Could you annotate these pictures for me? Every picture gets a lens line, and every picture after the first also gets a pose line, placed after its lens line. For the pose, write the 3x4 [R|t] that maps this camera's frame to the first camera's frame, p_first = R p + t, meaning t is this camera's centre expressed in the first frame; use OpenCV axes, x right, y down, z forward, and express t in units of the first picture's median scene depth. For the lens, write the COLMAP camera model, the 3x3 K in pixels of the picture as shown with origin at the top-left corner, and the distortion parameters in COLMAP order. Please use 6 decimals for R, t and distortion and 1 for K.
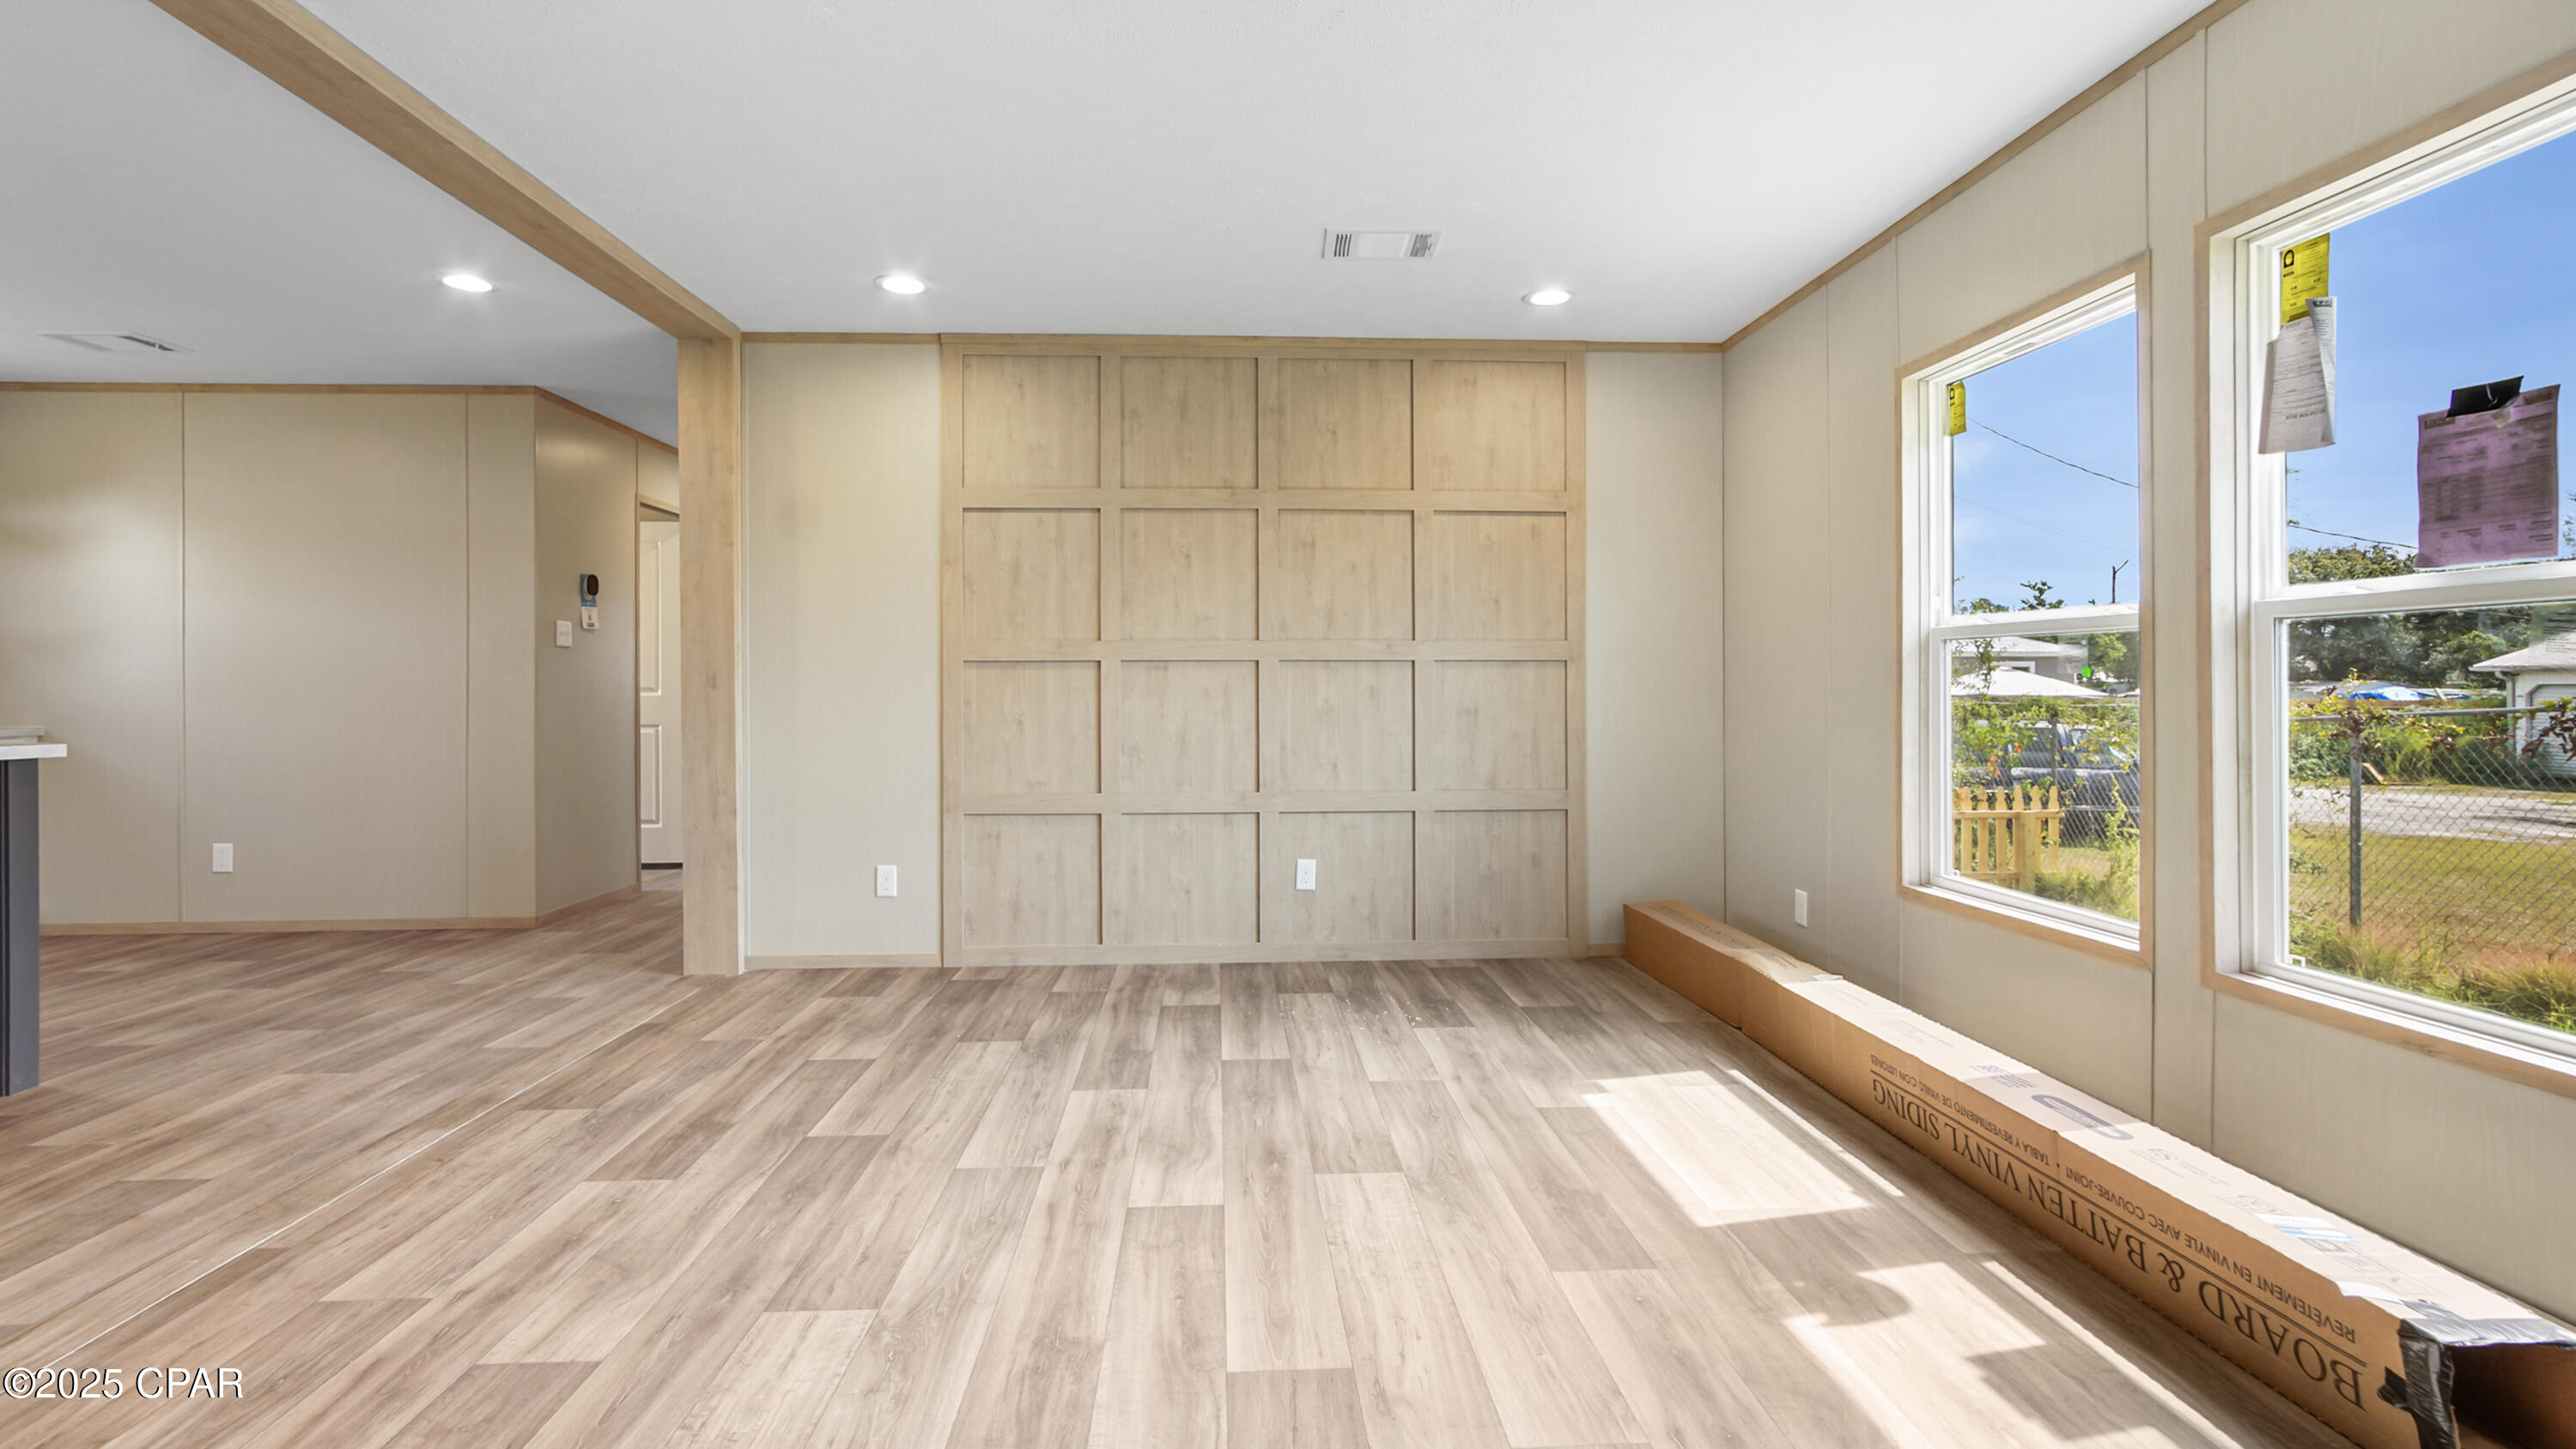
lens RADIAL K [[1167.7, 0, 1289.6], [0, 1167.7, 678.9], [0, 0, 1]] dist [-0.001801, -0.000188]
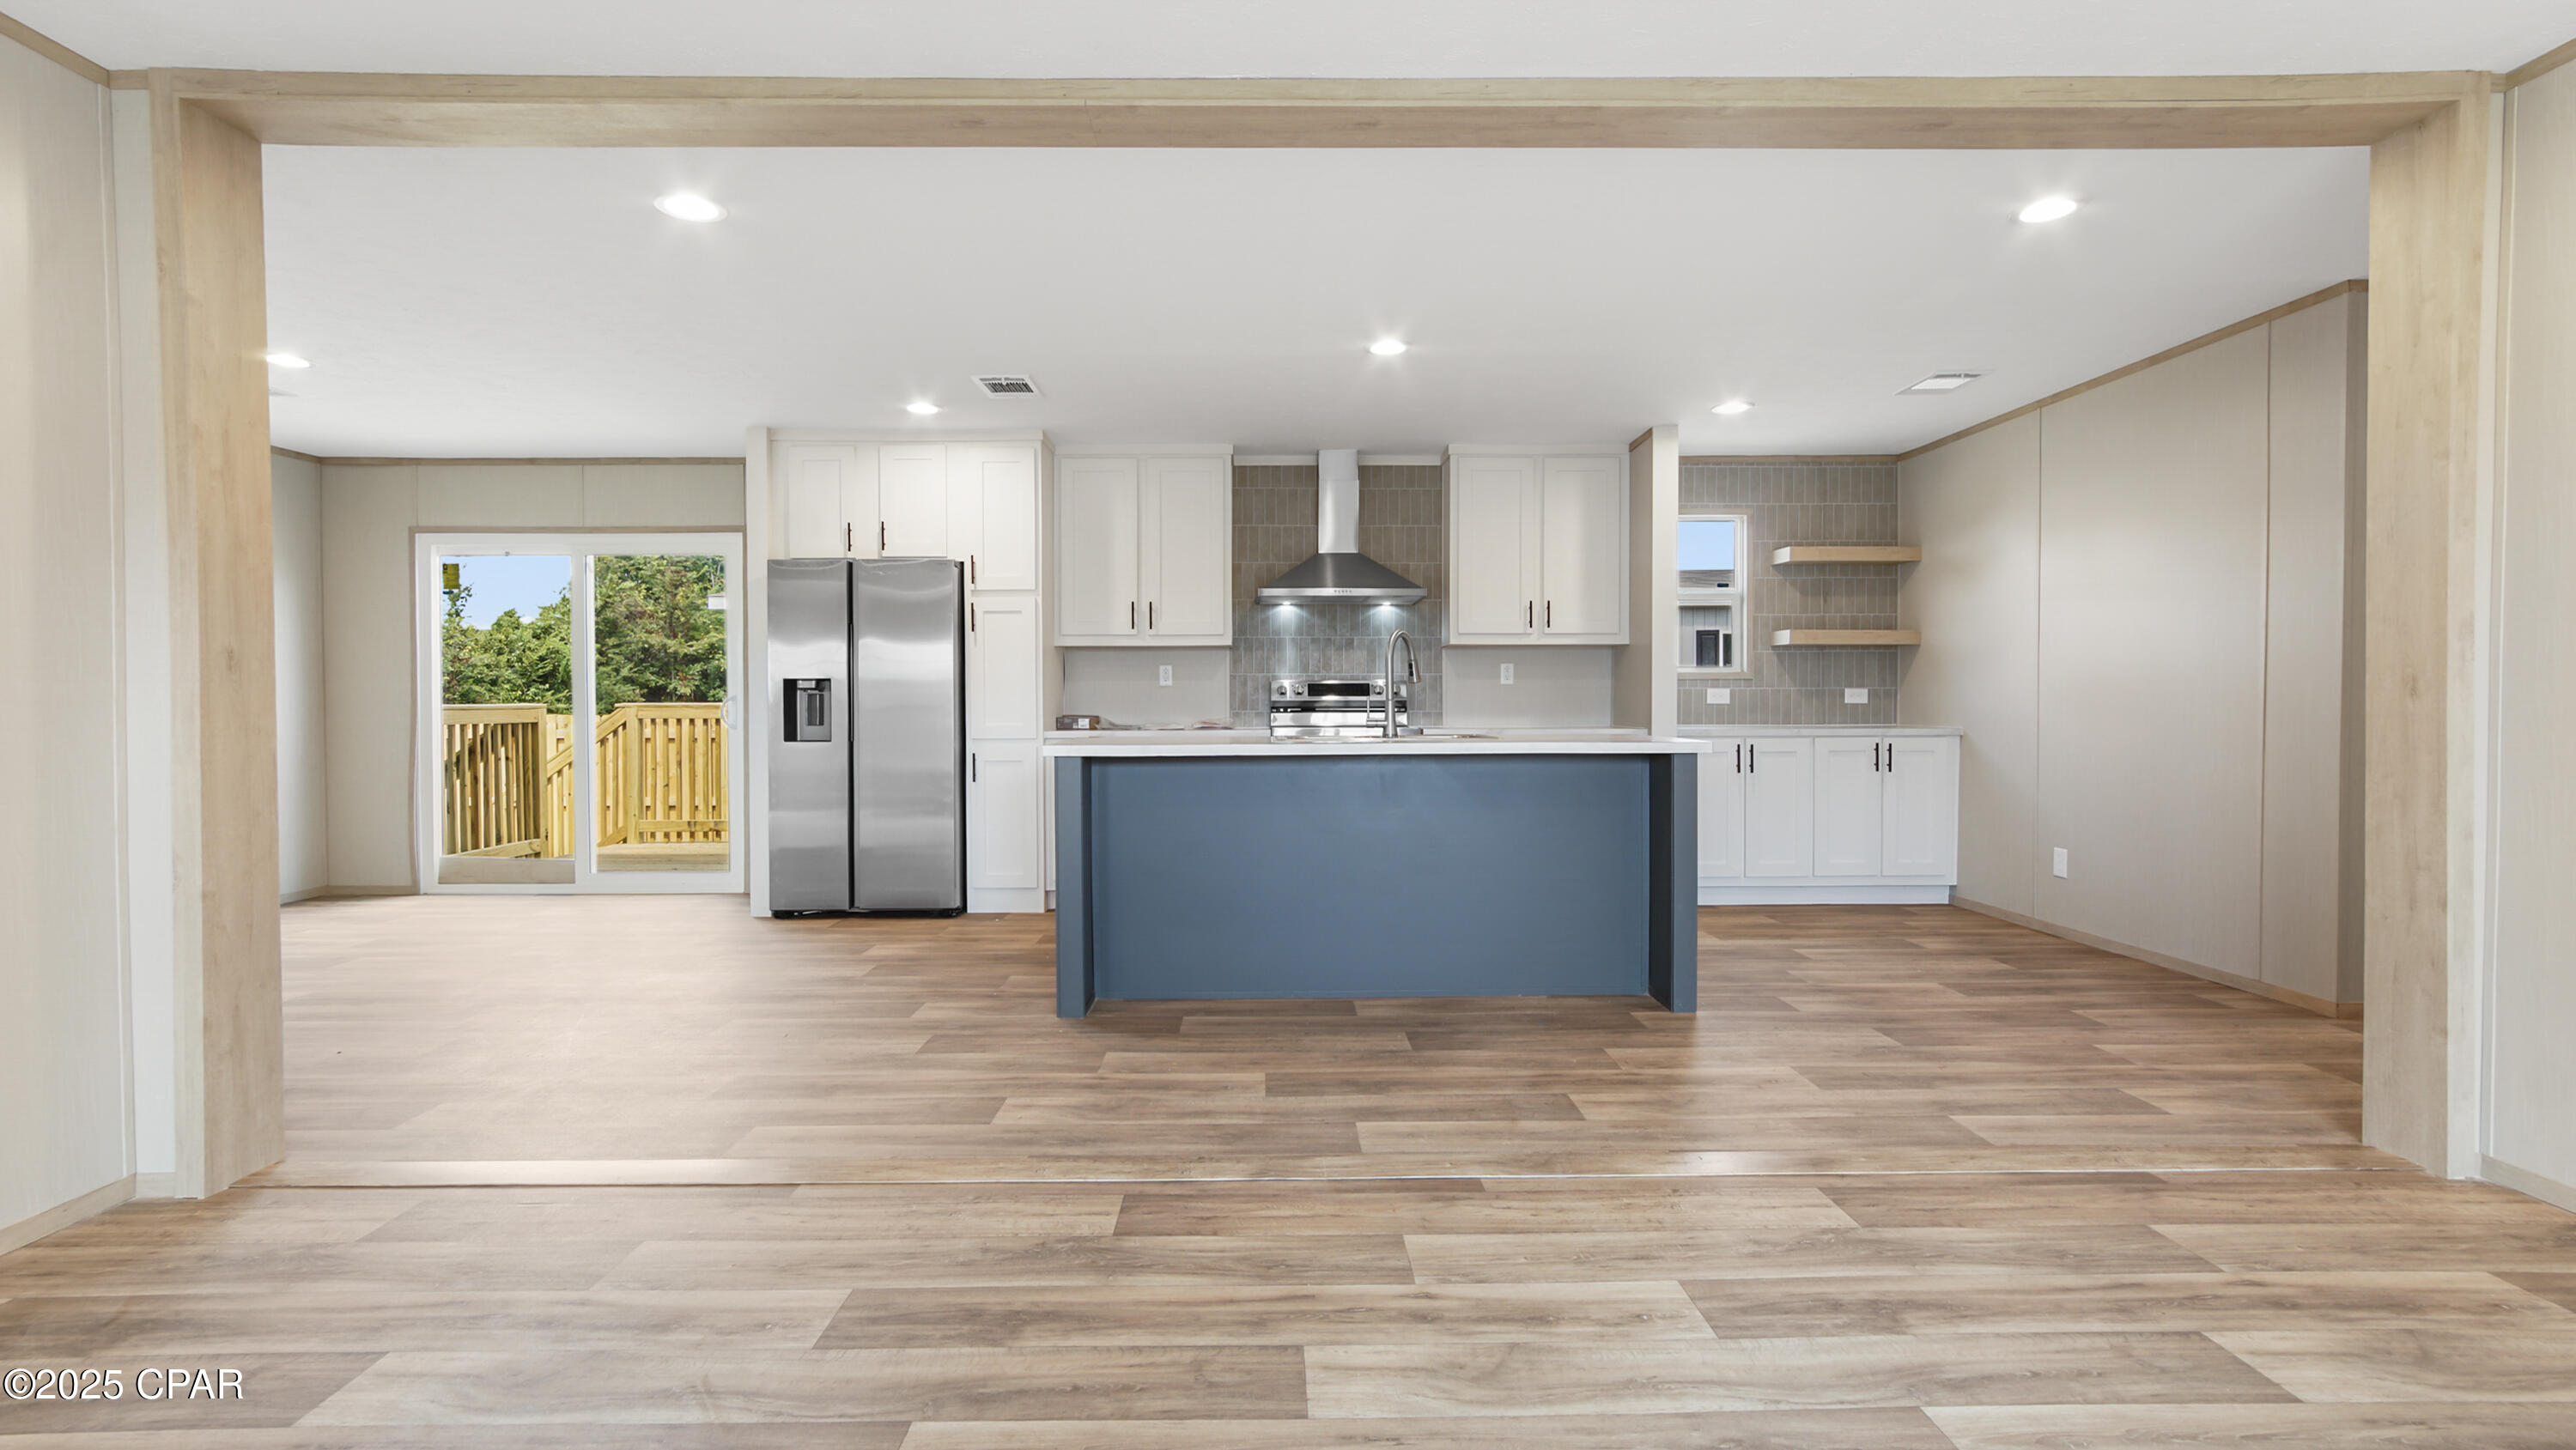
lens RADIAL K [[1175.5, 0, 1274.8], [0, 1175.5, 717.9], [0, 0, 1]] dist [-0.001868, 0.000714]
pose [[-0.048121, 0.021325, -0.998614, 0.208903], [0.013566, 0.999694, 0.020694, -0.001846], [0.998749, -0.012552, -0.048396, 0.608670]]
